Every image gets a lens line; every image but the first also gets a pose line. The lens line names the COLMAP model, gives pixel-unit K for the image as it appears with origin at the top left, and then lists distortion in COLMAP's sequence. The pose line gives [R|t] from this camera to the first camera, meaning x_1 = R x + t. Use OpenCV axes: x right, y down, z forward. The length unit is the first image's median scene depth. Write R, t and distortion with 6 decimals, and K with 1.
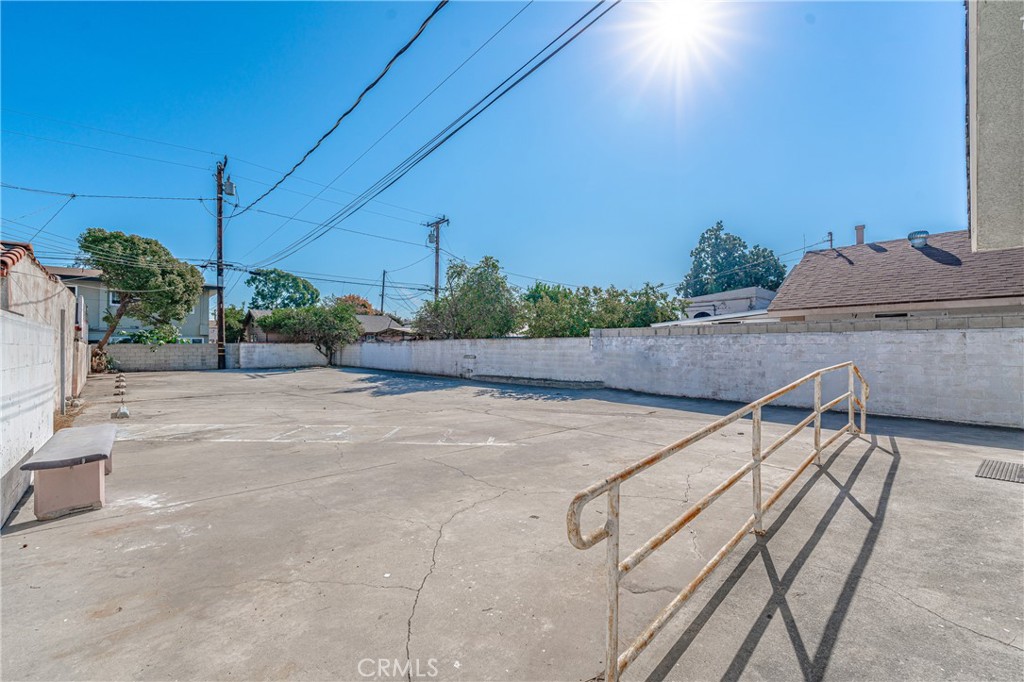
lens RADIAL K [[415.0, 0, 519.5], [0, 415.0, 350.2], [0, 0, 1]] dist [-0.001612, -0.000265]
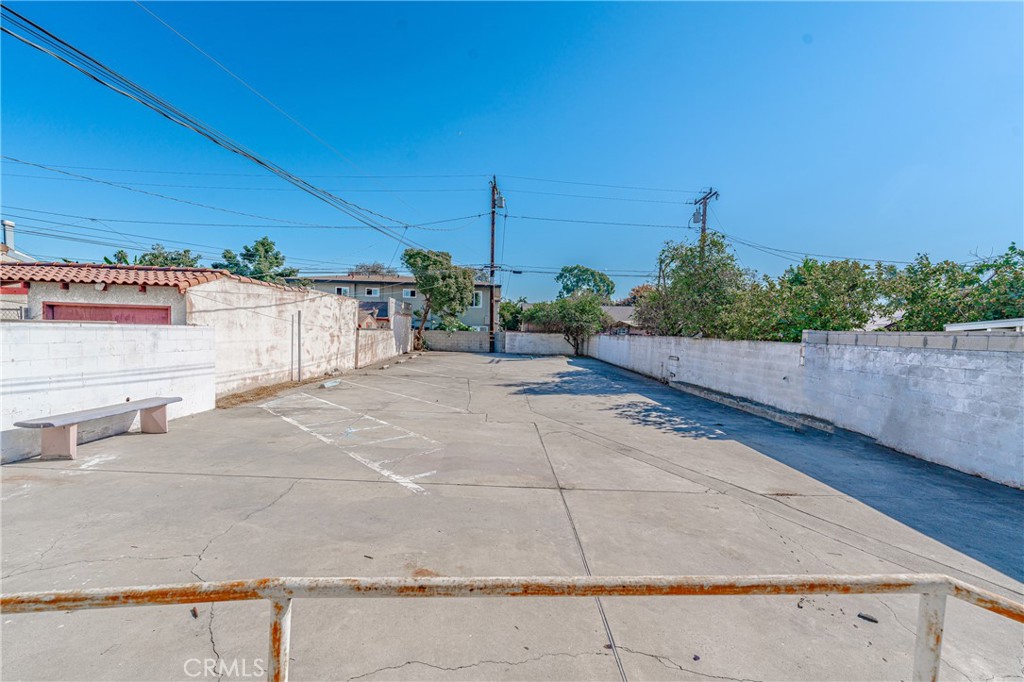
lens RADIAL K [[415.0, 0, 519.5], [0, 415.0, 350.2], [0, 0, 1]] dist [-0.001612, -0.000265]
pose [[0.743270, 0.059231, -0.666364, 0.196227], [-0.040819, 0.998232, 0.043200, -0.022600], [0.667745, -0.004909, 0.744374, 0.174428]]
